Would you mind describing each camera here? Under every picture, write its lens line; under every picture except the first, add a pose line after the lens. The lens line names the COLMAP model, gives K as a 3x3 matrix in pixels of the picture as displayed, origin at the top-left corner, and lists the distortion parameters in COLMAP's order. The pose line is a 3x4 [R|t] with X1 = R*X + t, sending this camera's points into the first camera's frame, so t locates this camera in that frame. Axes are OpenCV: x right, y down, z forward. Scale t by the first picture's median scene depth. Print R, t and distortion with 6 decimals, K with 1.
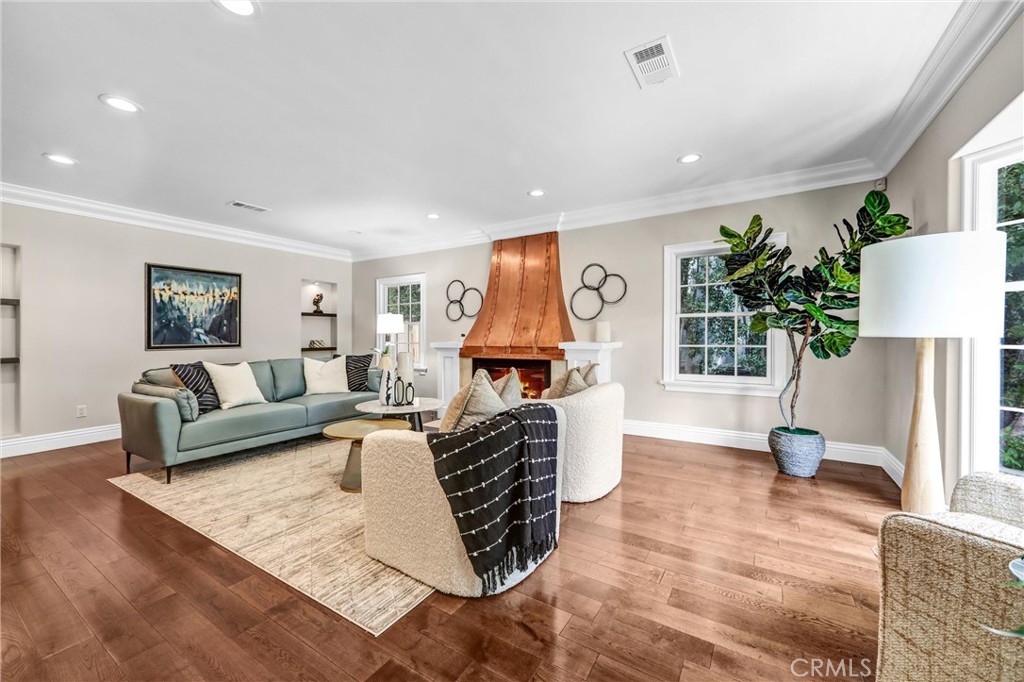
lens RADIAL K [[401.2, 0, 512.0], [0, 401.2, 341.0], [0, 0, 1]] dist [-0.000154, 0.000024]
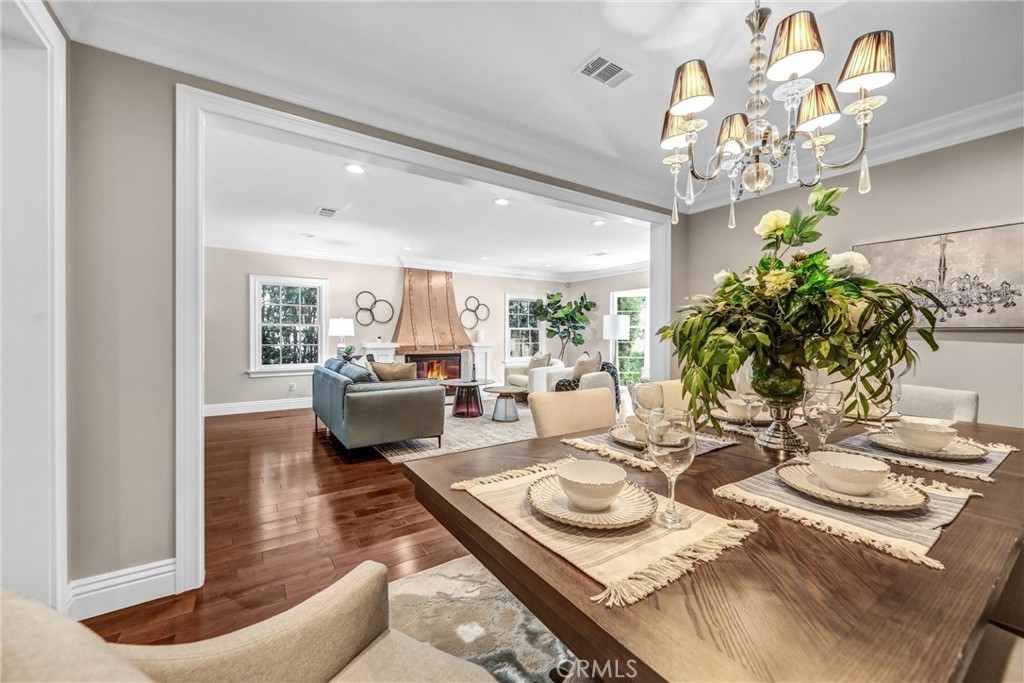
lens RADIAL K [[401.2, 0, 512.0], [0, 401.2, 341.5], [0, 0, 1]] dist [-0.000154, 0.000024]
pose [[0.412962, -0.008658, 0.910707, -1.225134], [0.005642, 0.999960, 0.006948, -0.009742], [-0.910731, 0.002269, 0.412994, 0.130250]]
